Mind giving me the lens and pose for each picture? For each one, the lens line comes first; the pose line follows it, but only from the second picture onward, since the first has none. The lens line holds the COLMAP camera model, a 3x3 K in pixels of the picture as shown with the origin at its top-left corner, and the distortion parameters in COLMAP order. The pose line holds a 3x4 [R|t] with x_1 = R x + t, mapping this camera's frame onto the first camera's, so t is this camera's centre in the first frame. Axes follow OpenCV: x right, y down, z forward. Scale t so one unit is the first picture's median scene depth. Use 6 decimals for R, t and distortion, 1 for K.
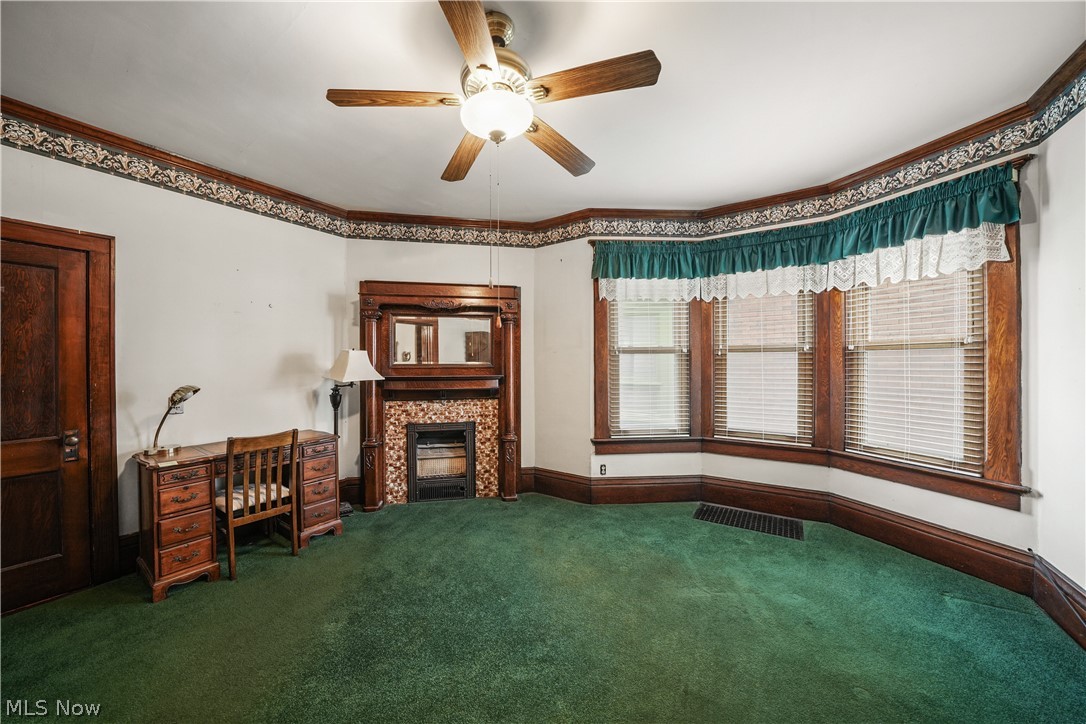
lens RADIAL K [[374.0, 0, 536.7], [0, 374.0, 363.0], [0, 0, 1]] dist [-0.013855, 0.000040]
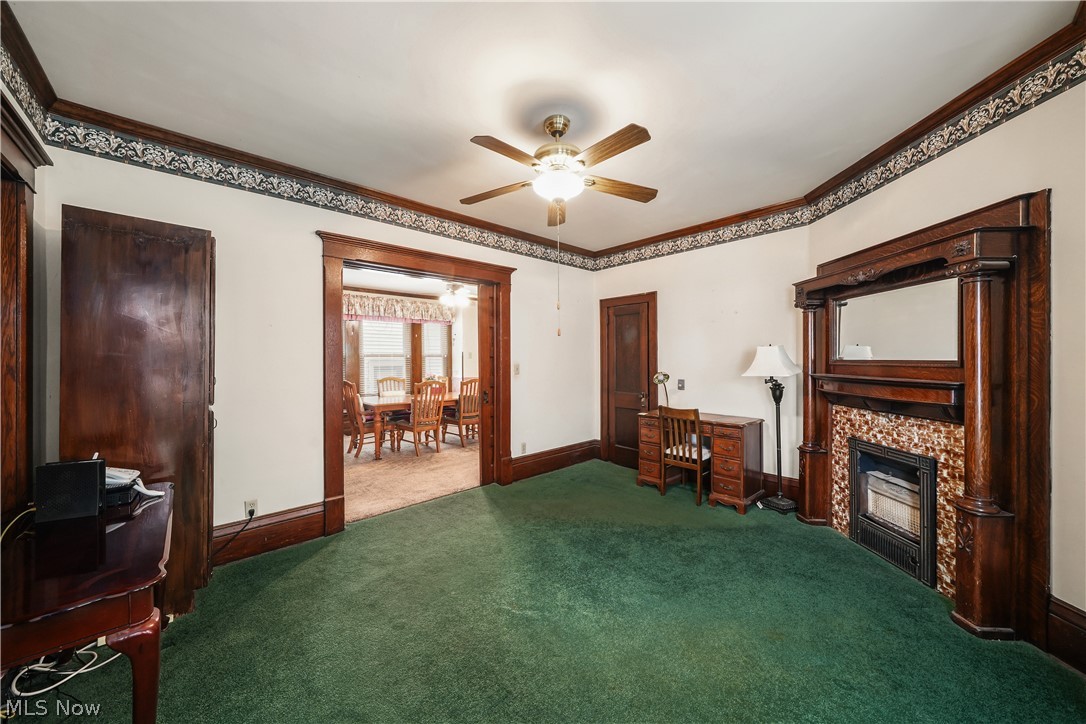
lens RADIAL K [[374.0, 0, 539.9], [0, 374.0, 359.2], [0, 0, 1]] dist [-0.013855, 0.000040]
pose [[-0.212632, 0.005405, -0.977117, 0.541249], [0.000721, 0.999985, 0.005374, -0.003325], [0.977132, 0.000438, -0.212633, 0.531794]]
